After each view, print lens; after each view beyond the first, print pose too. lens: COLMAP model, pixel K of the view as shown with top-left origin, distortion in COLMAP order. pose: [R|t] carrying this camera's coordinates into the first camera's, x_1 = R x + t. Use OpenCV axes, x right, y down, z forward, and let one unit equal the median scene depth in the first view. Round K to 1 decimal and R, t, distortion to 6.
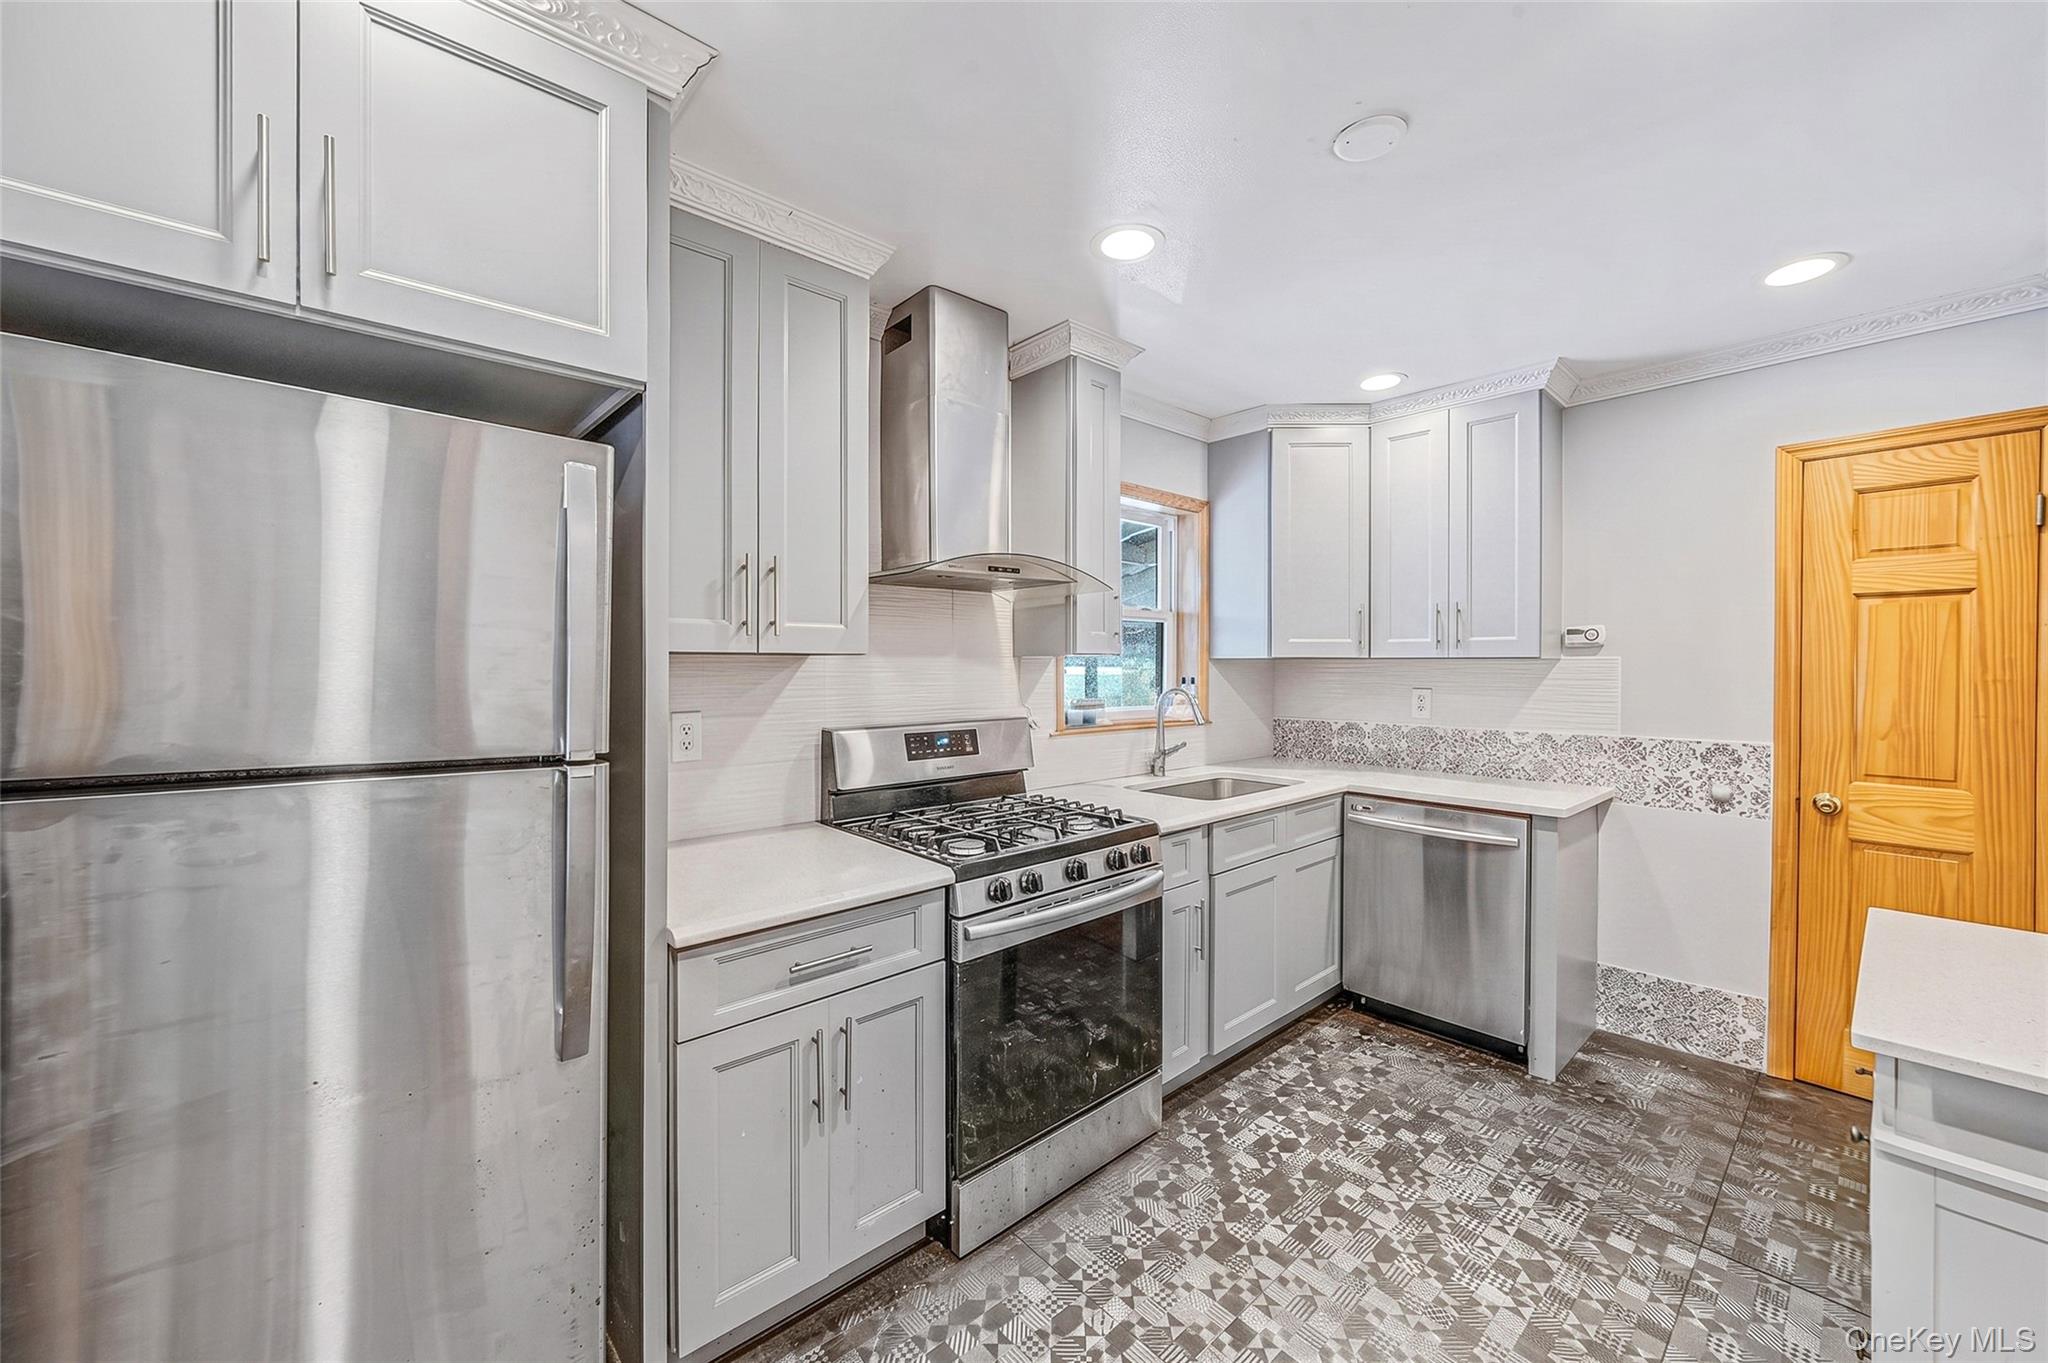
lens RADIAL K [[773.5, 0, 1015.0], [0, 773.5, 668.3], [0, 0, 1]] dist [-0.000738, -0.000147]
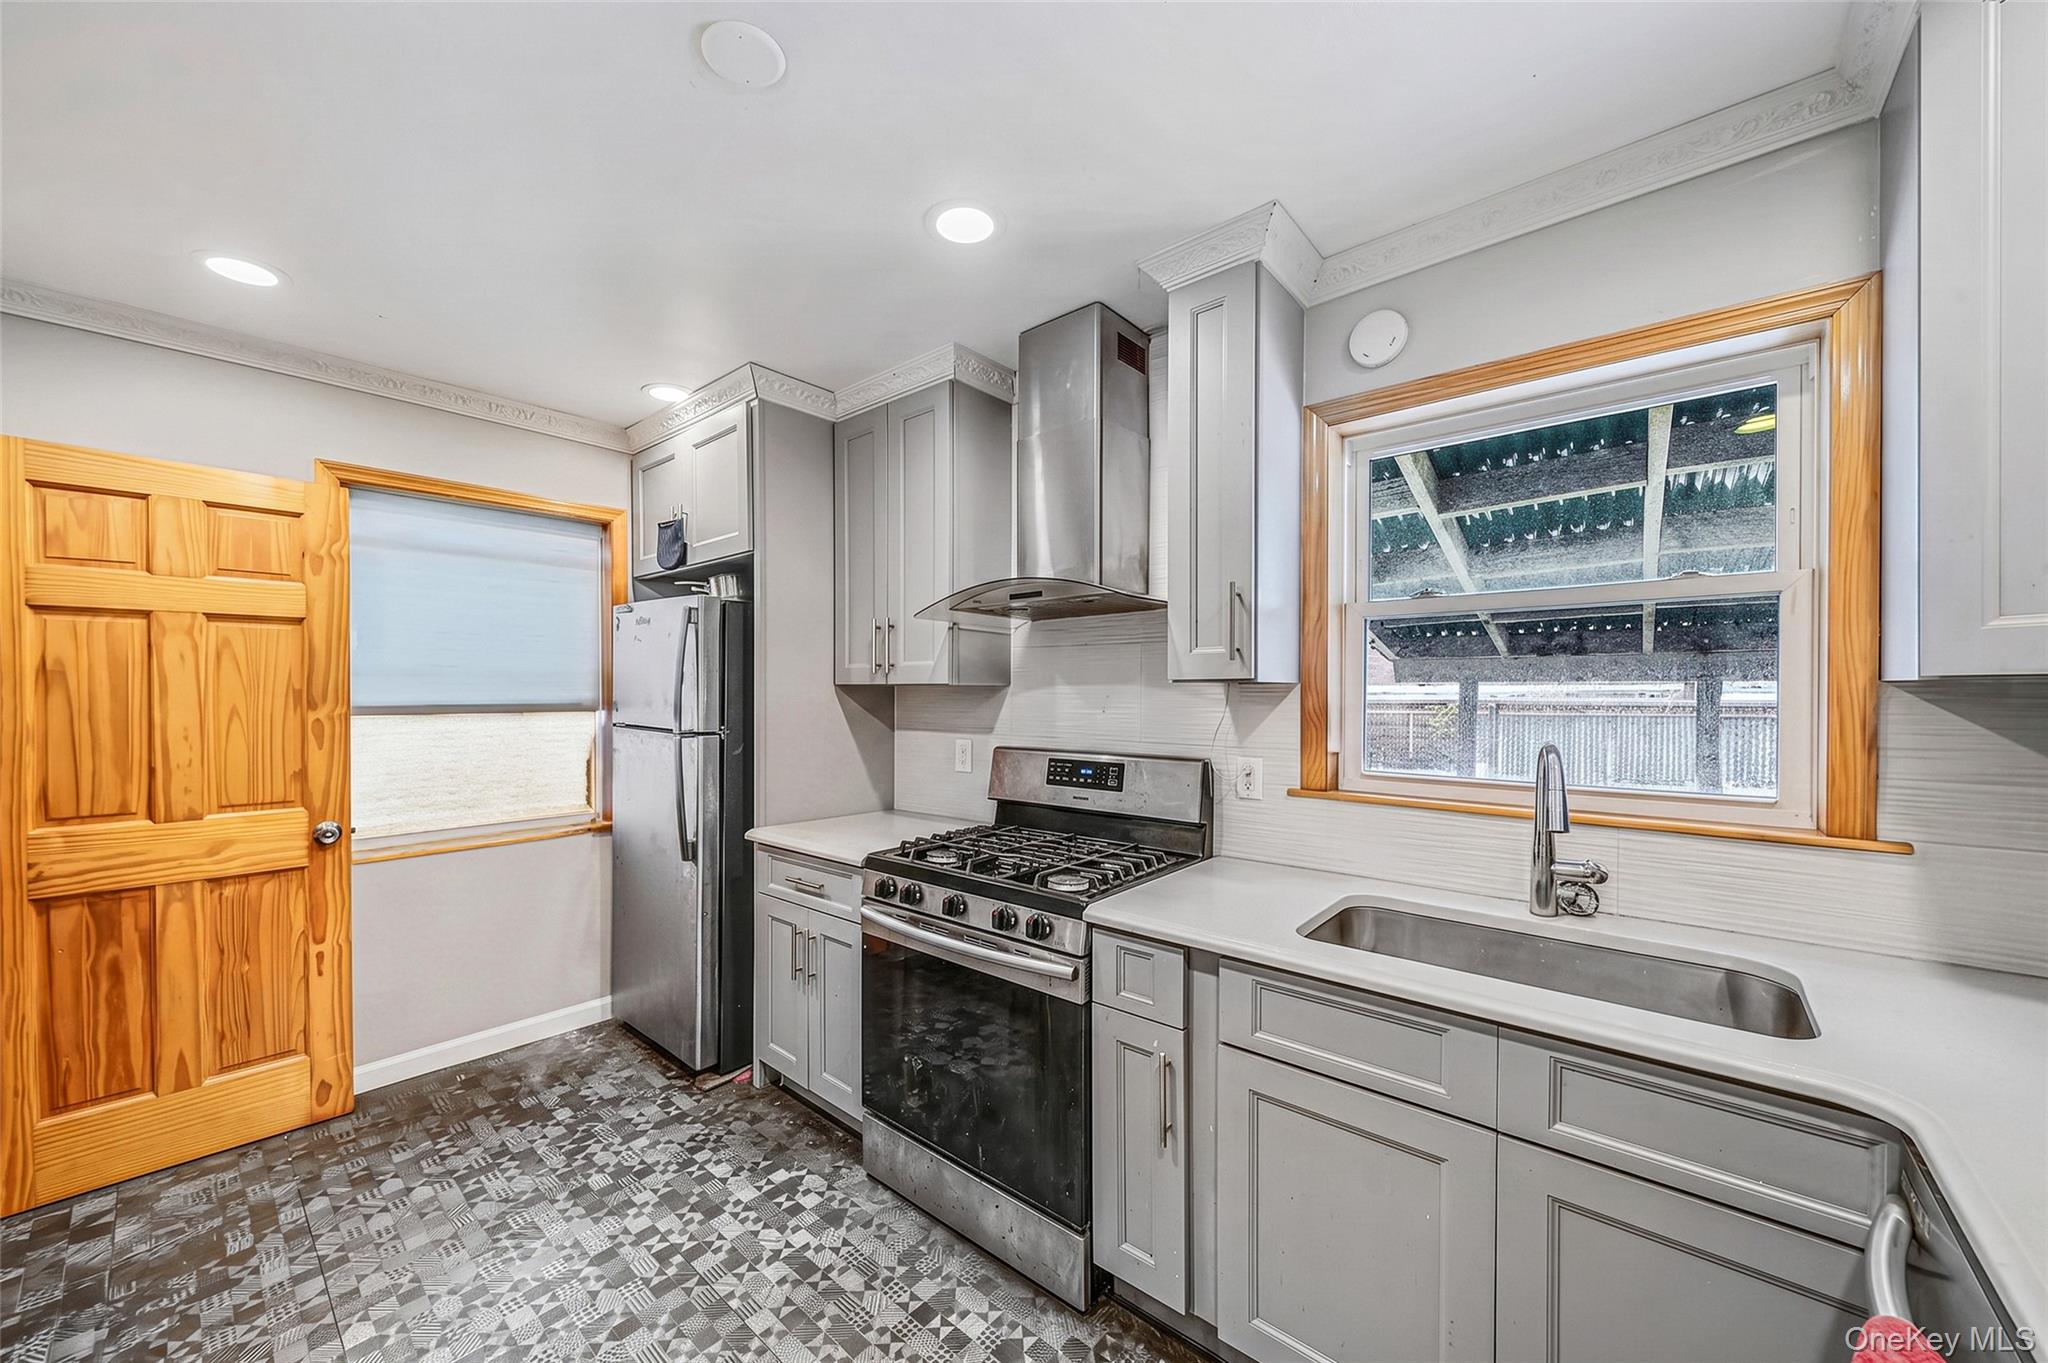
lens RADIAL K [[773.5, 0, 1014.7], [0, 773.5, 691.7], [0, 0, 1]] dist [-0.000738, -0.000147]
pose [[0.121999, -0.000044, -0.992530, 0.897542], [-0.003729, 0.999993, -0.000502, -0.005677], [0.992523, 0.003762, 0.121998, 0.817867]]
